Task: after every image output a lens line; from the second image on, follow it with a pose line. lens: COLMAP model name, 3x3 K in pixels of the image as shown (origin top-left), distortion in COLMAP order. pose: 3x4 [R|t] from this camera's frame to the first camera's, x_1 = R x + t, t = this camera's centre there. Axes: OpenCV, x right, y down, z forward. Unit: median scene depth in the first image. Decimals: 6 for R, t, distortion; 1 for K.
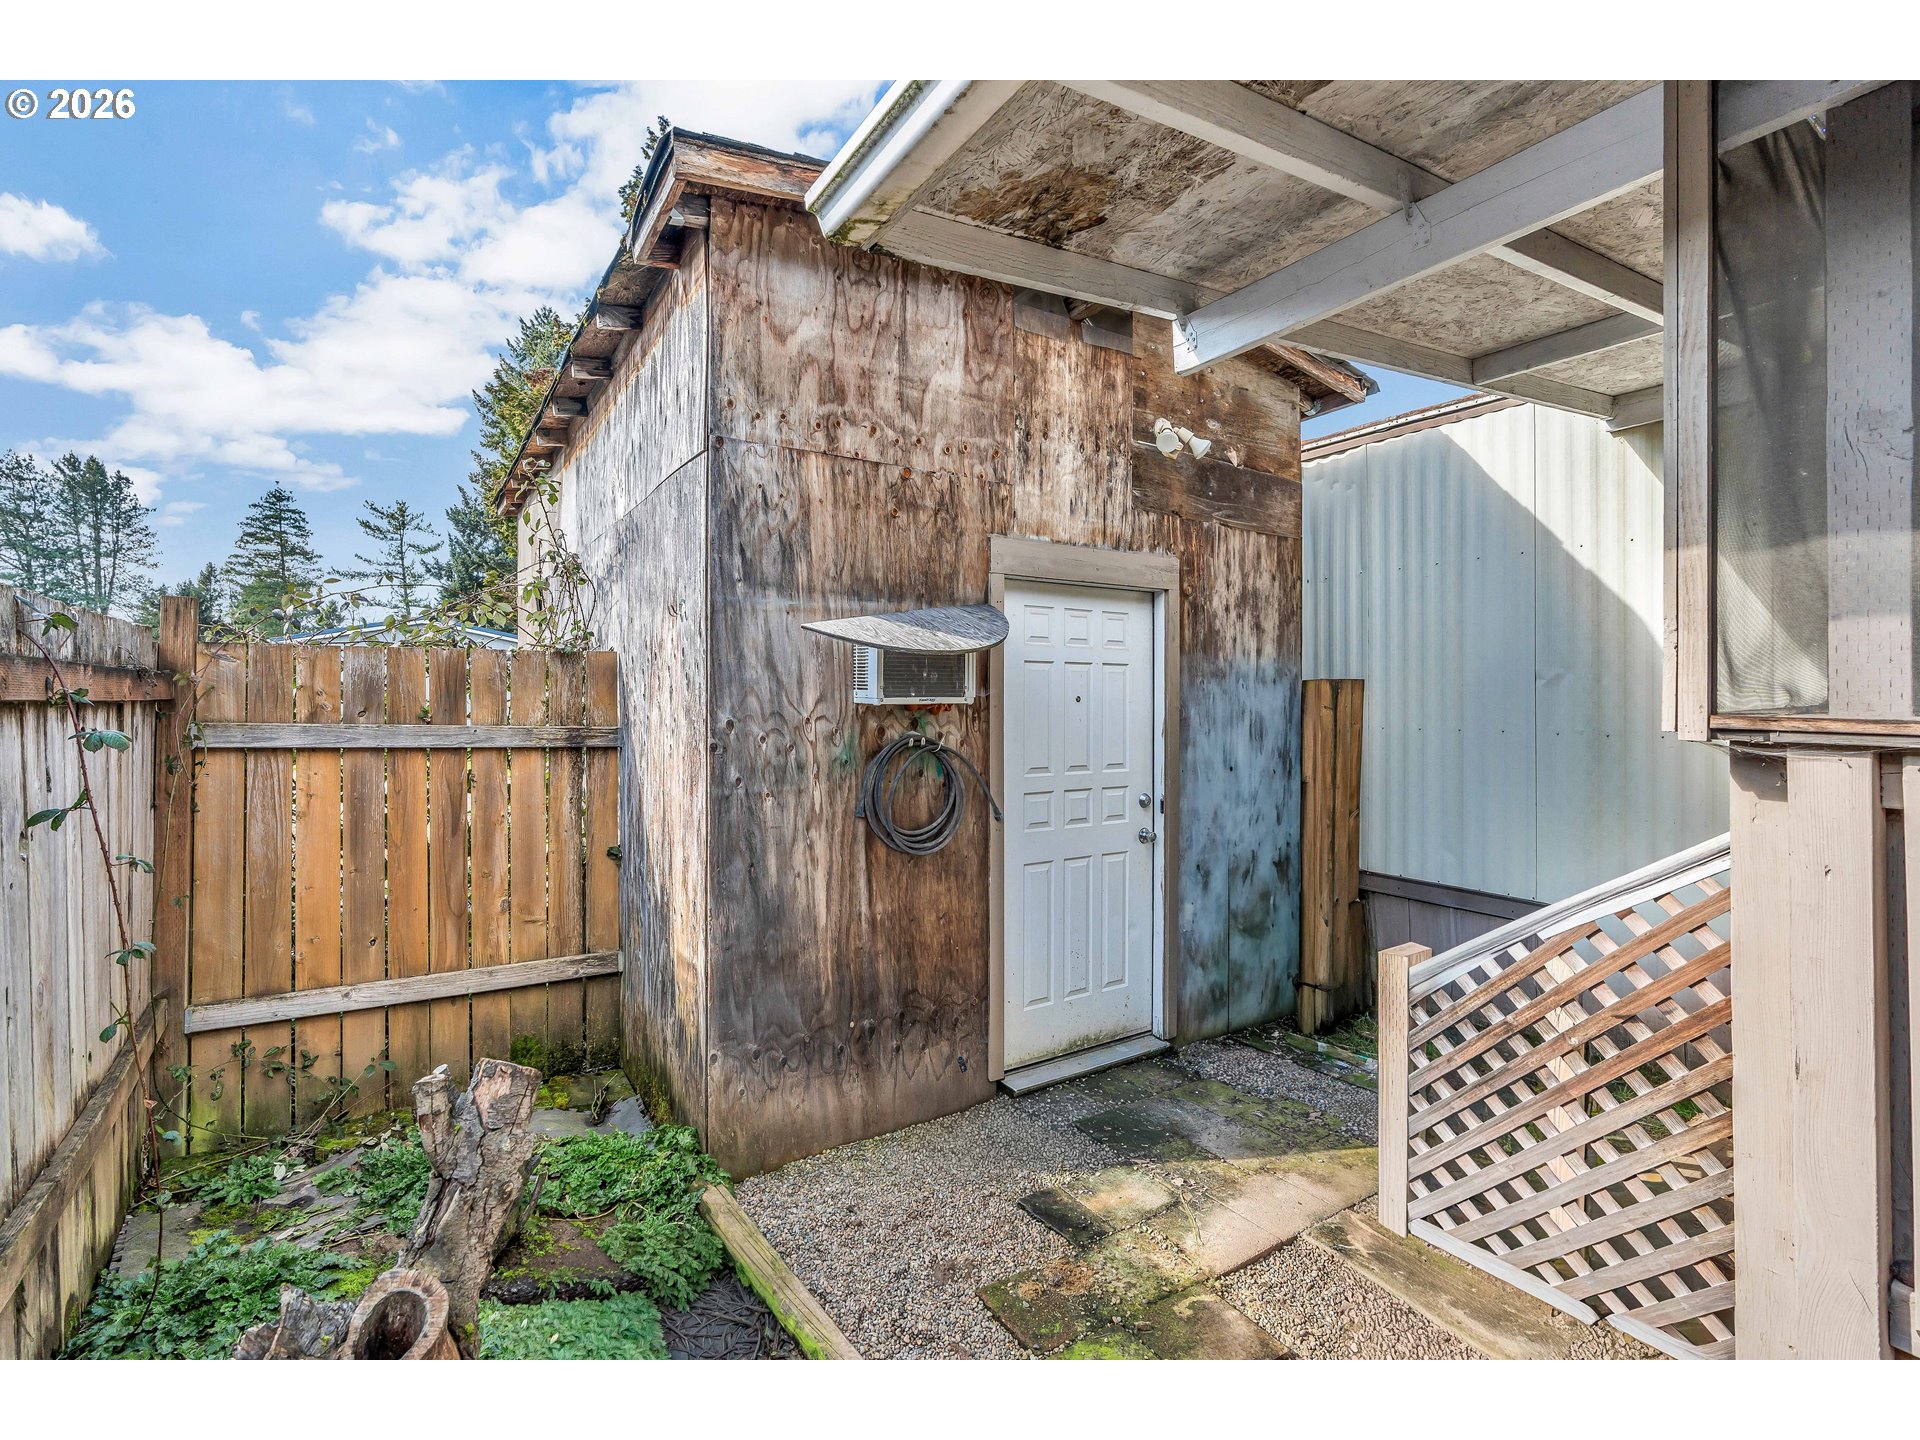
lens RADIAL K [[837.0, 0, 946.1], [0, 837.0, 704.7], [0, 0, 1]] dist [-0.001343, 0.001160]
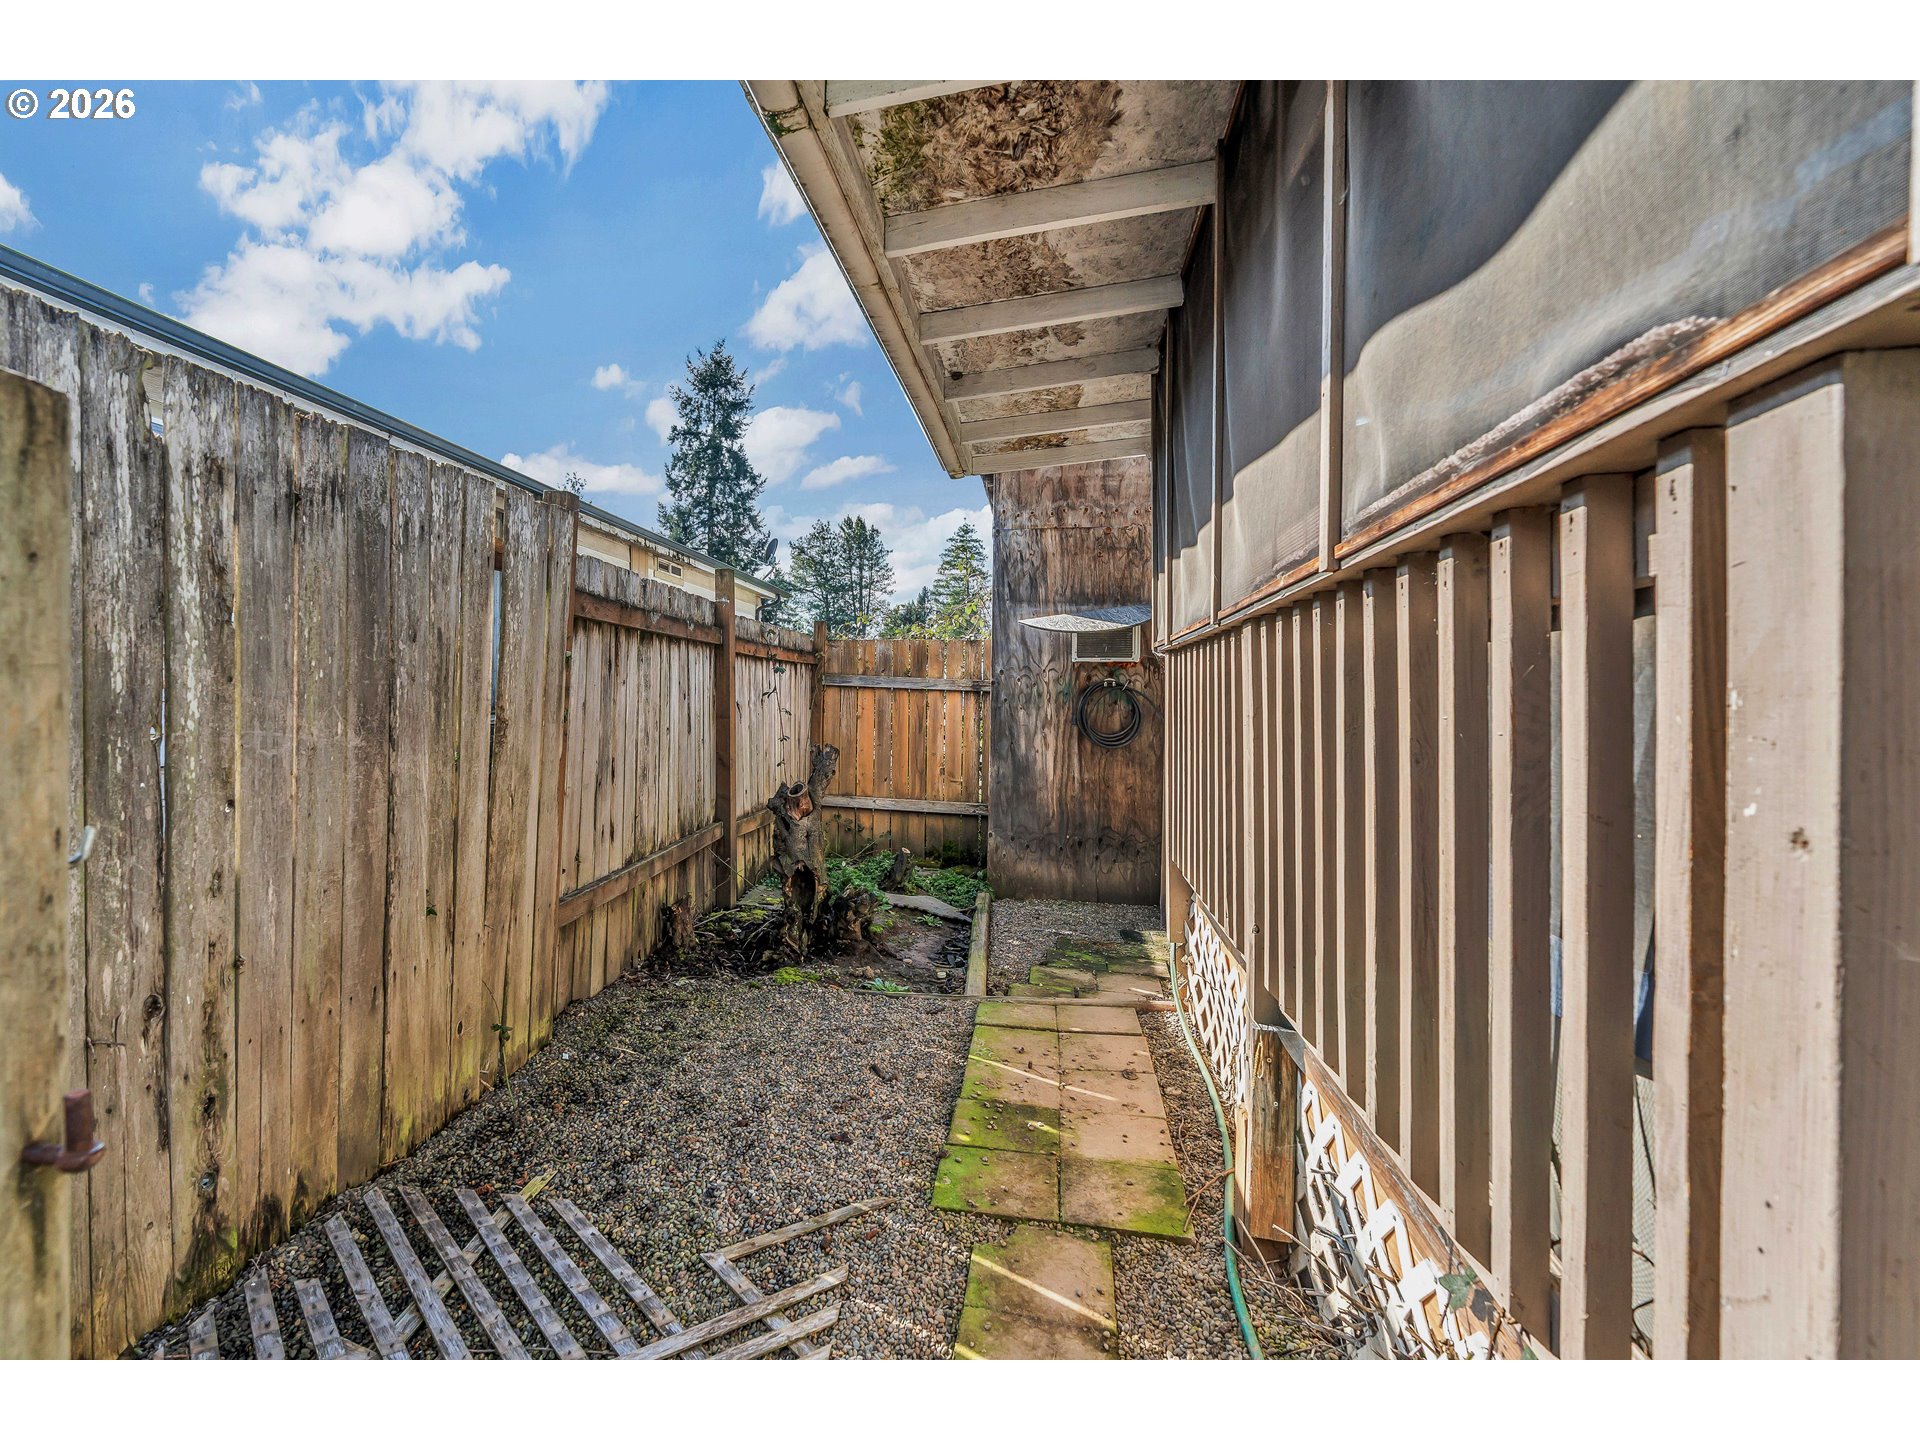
lens RADIAL K [[877.9, 0, 960.5], [0, 877.9, 709.4], [0, 0, 1]] dist [-0.002454, 0.000142]
pose [[0.776216, 0.016899, -0.630240, 0.912887], [-0.012508, 0.999857, 0.011403, 0.083091], [0.630343, -0.000968, 0.776316, -0.642854]]
